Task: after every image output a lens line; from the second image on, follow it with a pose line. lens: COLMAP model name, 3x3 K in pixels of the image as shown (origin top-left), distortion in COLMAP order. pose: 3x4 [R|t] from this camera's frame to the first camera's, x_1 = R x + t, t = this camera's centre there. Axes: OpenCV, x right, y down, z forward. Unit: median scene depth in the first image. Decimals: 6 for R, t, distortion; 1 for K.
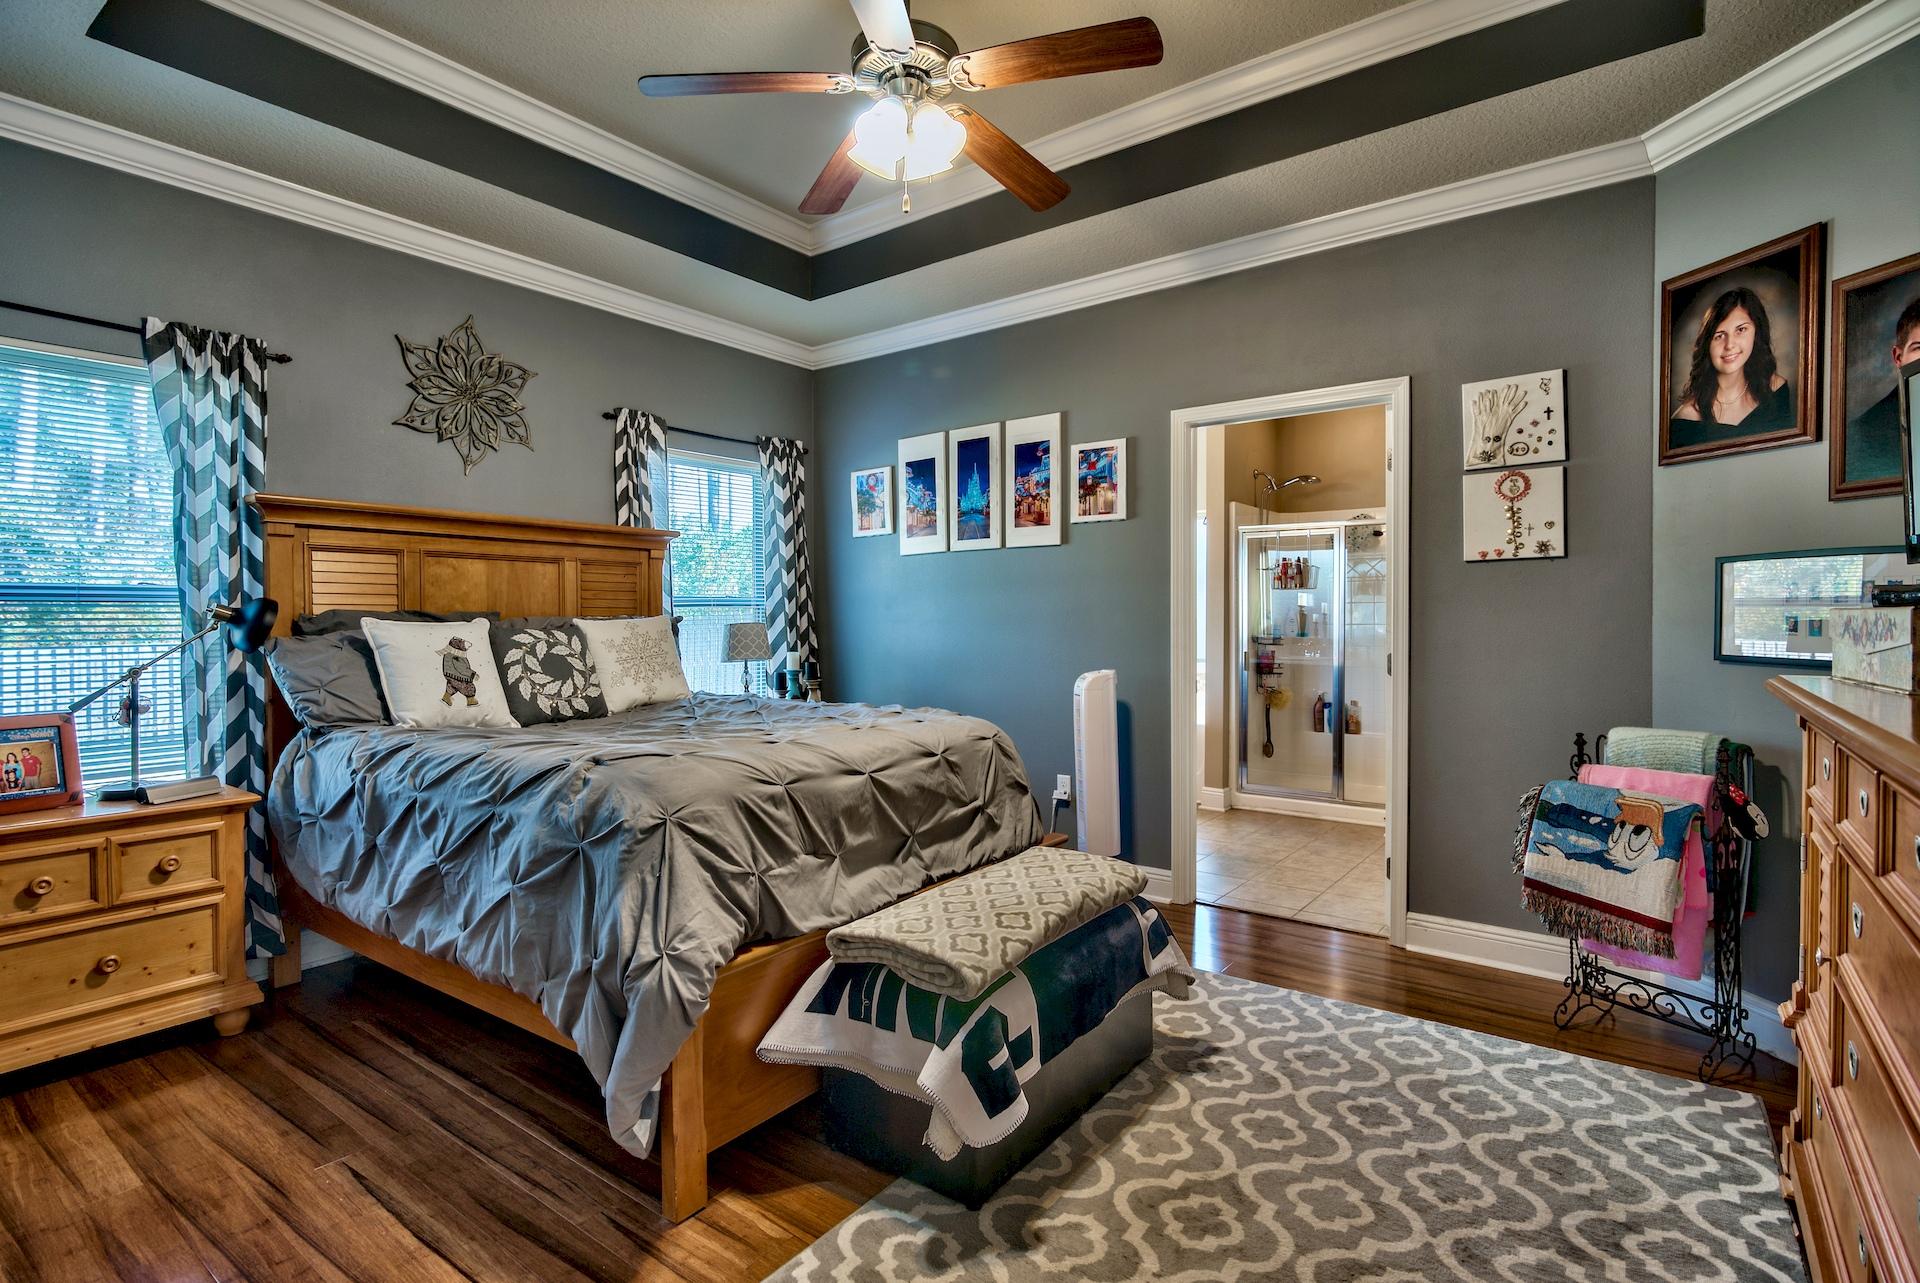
lens RADIAL K [[950.2, 0, 958.5], [0, 950.2, 639.0], [0, 0, 1]] dist [-0.006717, 0.002458]
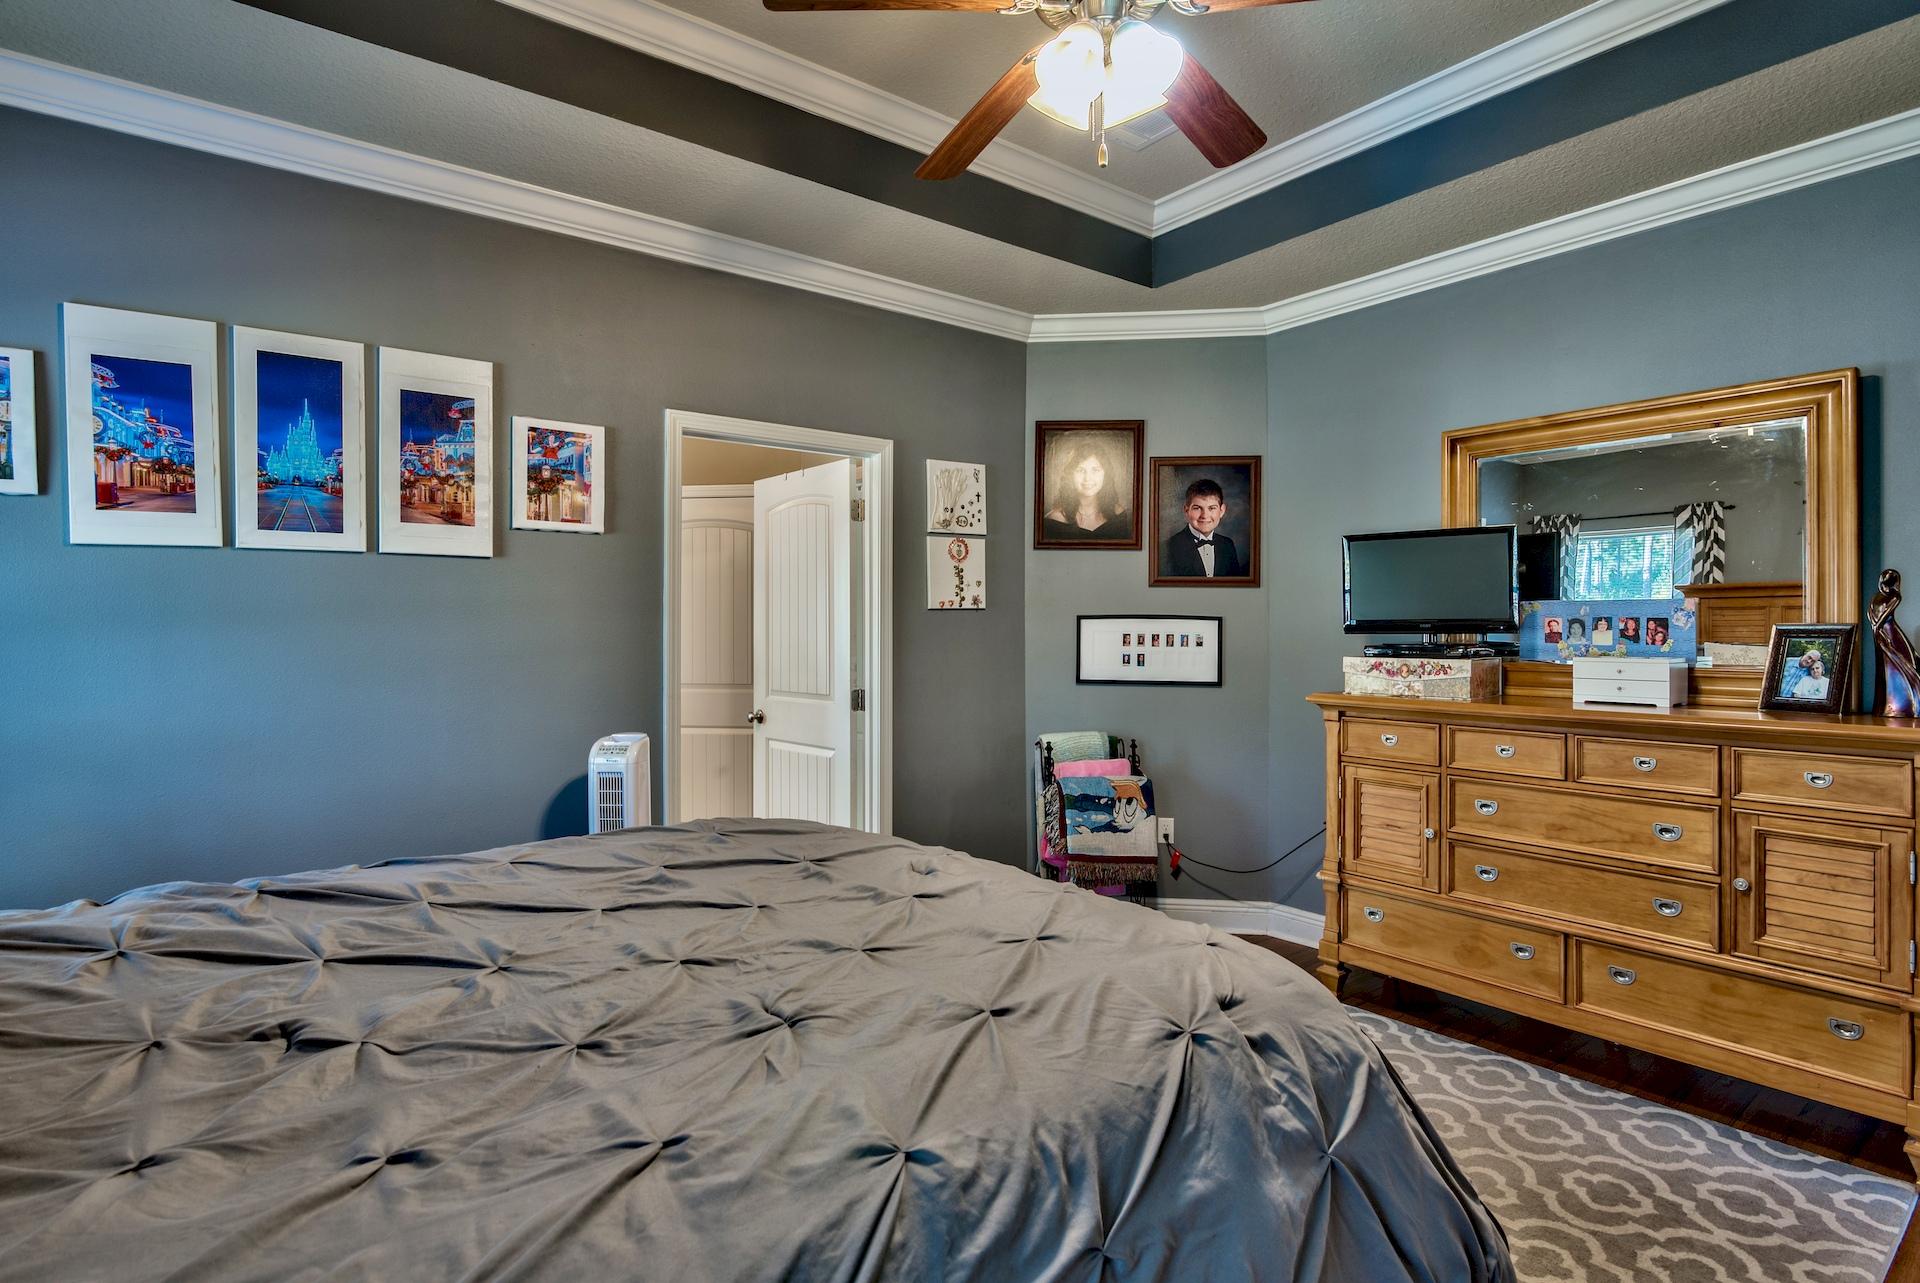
lens RADIAL K [[950.2, 0, 956.1], [0, 950.2, 633.8], [0, 0, 1]] dist [-0.006717, 0.002458]
pose [[0.266515, -0.005407, 0.963816, -0.472463], [0.017610, 0.999845, 0.000739, -0.040163], [-0.963670, 0.016776, 0.266568, 0.514398]]
